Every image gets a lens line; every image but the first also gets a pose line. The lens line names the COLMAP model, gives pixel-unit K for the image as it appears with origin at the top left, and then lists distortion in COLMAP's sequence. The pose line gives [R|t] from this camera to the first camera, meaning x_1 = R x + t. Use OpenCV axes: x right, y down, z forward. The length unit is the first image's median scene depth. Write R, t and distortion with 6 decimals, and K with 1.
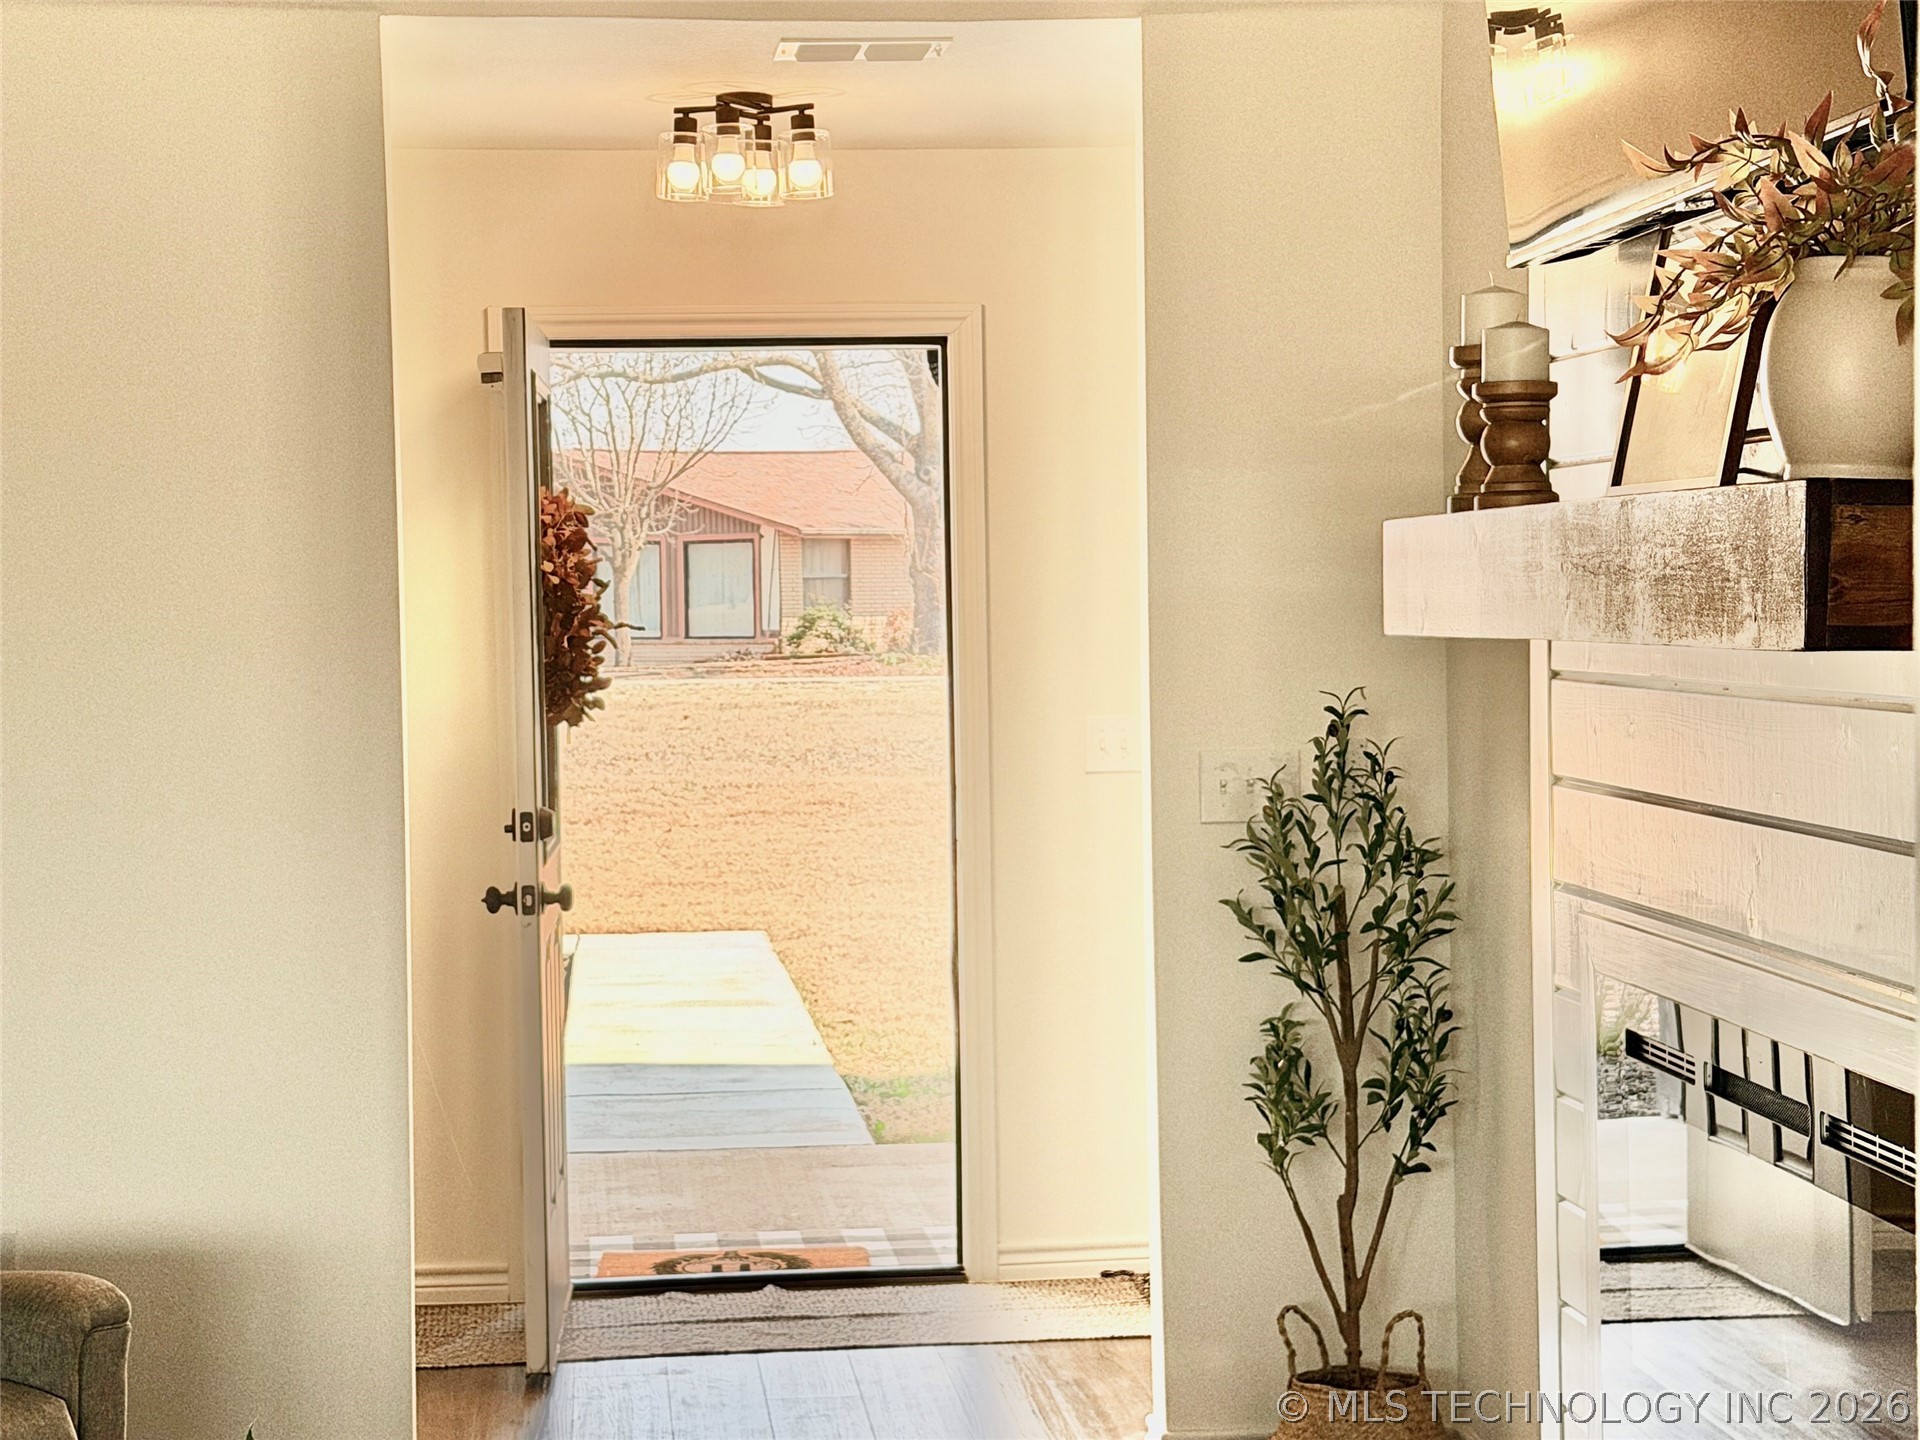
lens RADIAL K [[3685.0, 0, 957.8], [0, 3685.0, 723.5], [0, 0, 1]] dist [0.104550, 0.000000]
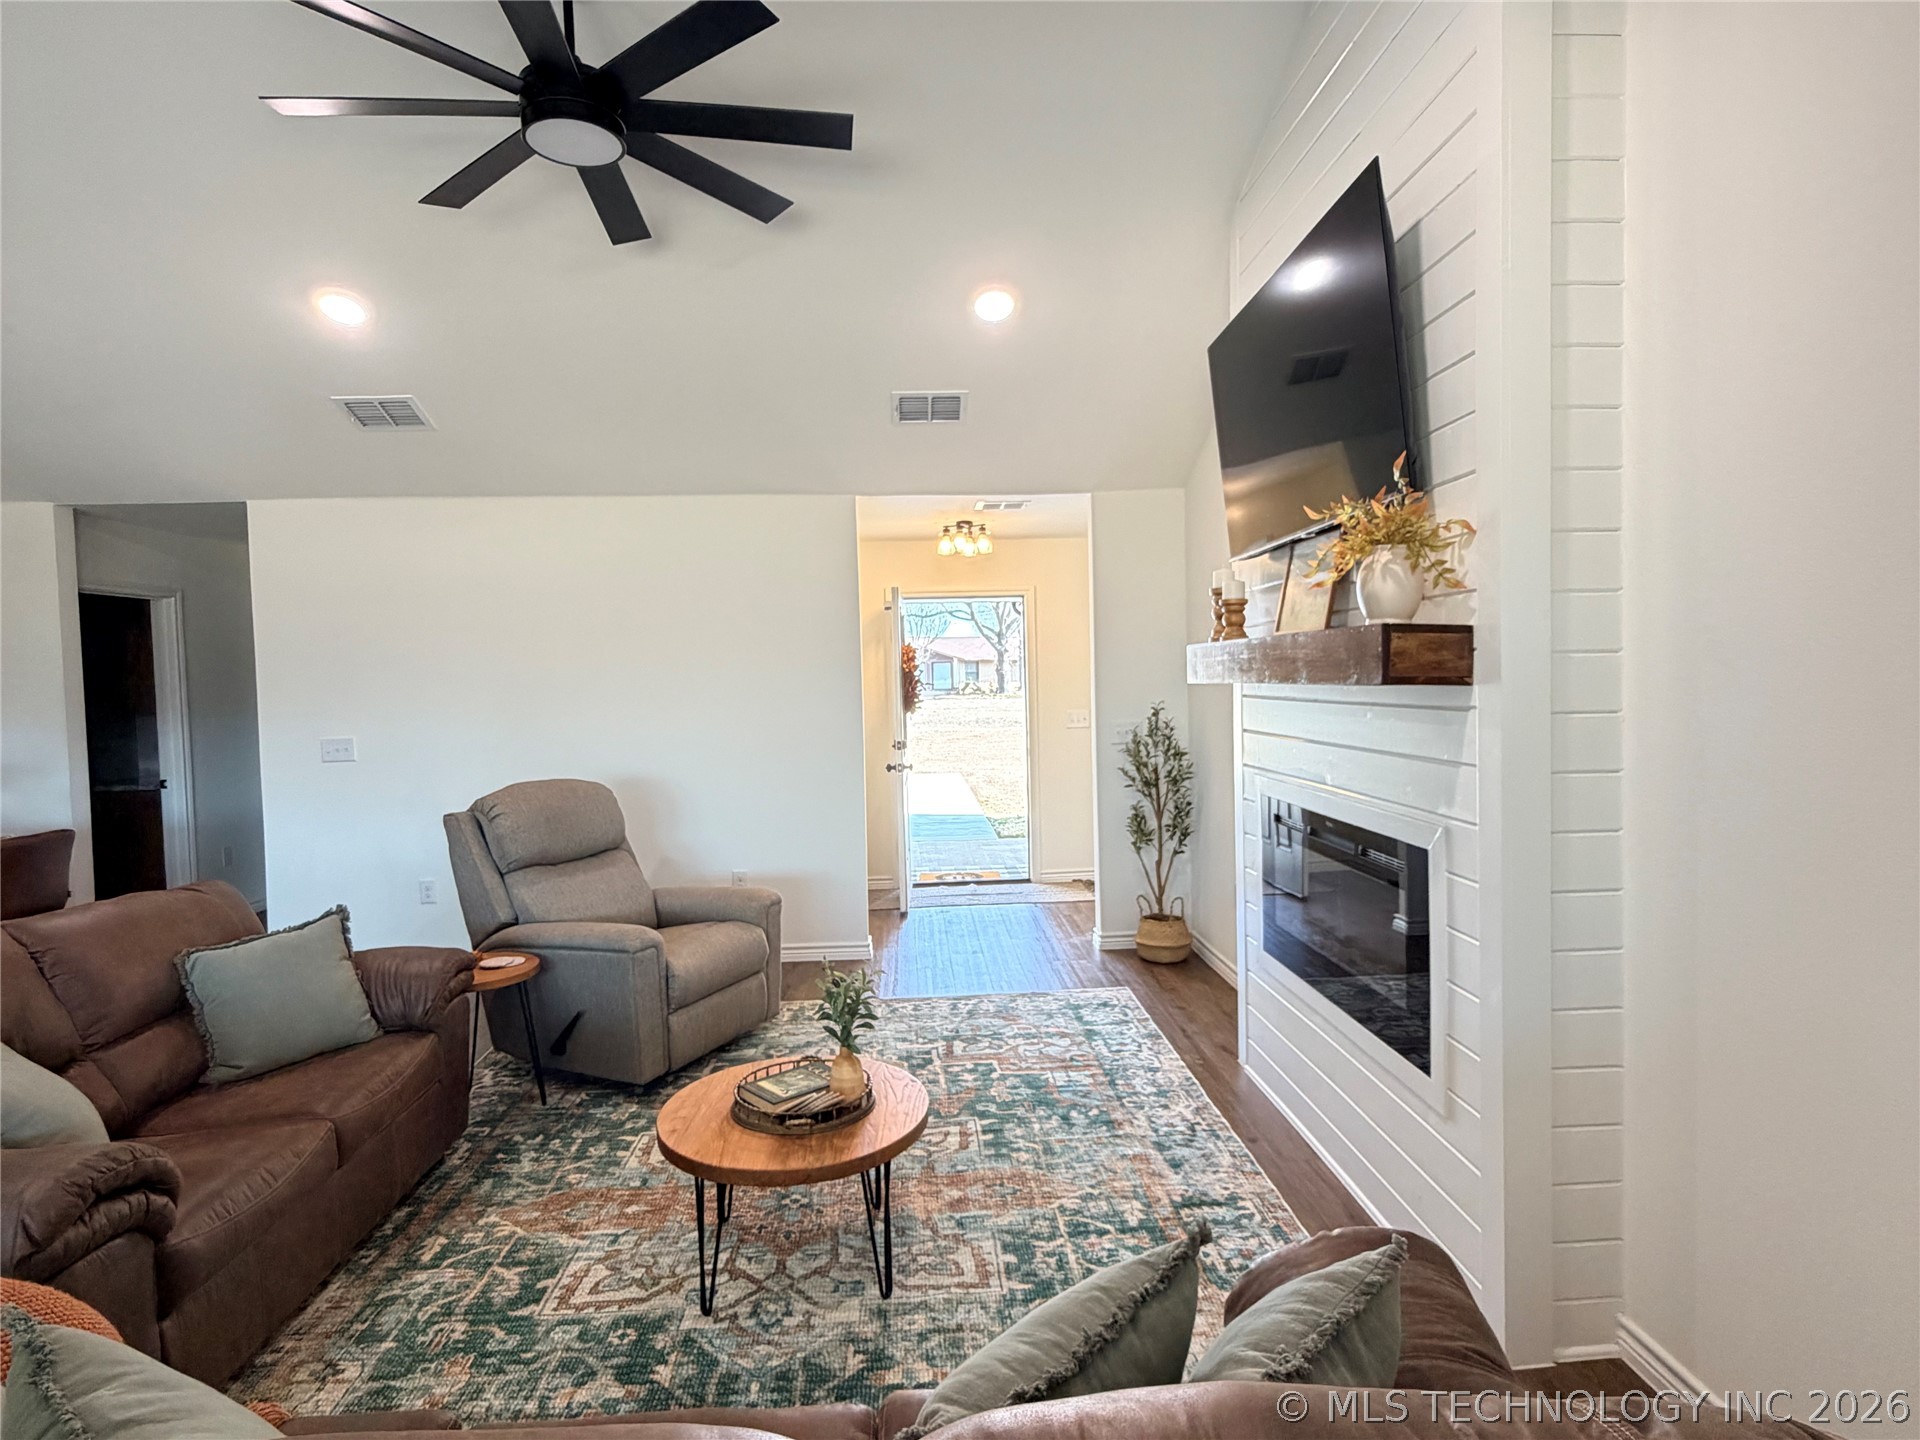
lens RADIAL K [[1009.9, 0, 965.8], [0, 1009.9, 713.7], [0, 0, 1]] dist [-0.001169, -0.000201]
pose [[0.999373, -0.004731, -0.035090, -0.029704], [0.004739, 0.999989, 0.000154, 0.000022], [0.035089, -0.000321, 0.999384, 0.122983]]
